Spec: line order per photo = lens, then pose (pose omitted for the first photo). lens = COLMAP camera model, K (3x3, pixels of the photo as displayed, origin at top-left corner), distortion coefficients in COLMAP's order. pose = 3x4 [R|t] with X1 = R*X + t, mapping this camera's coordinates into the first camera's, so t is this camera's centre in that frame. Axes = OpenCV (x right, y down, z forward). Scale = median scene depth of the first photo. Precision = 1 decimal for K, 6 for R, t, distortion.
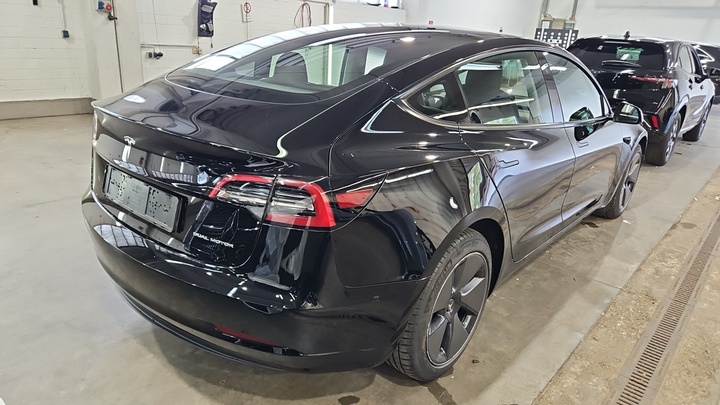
lens RADIAL K [[486.5, 0, 359.1], [0, 486.5, 201.6], [0, 0, 1]] dist [0.003531, -0.000218]
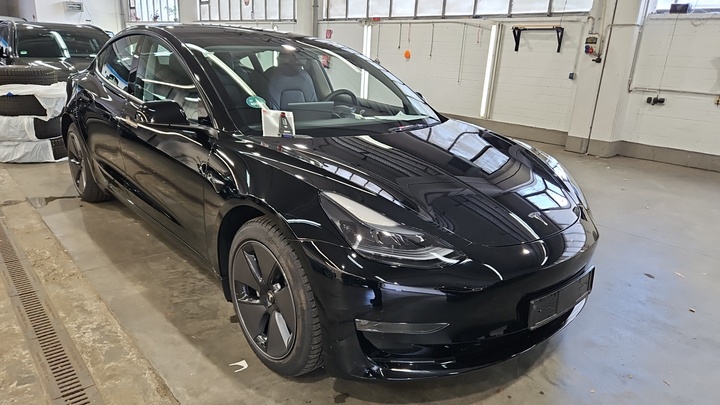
lens RADIAL K [[486.5, 0, 359.1], [0, 486.5, 204.1], [0, 0, 1]] dist [0.003531, -0.000218]
pose [[-0.125088, 0.226935, -0.965843, 0.653745], [-0.374024, 0.890879, 0.257762, -0.187268], [0.918944, 0.393492, -0.026558, 0.703804]]
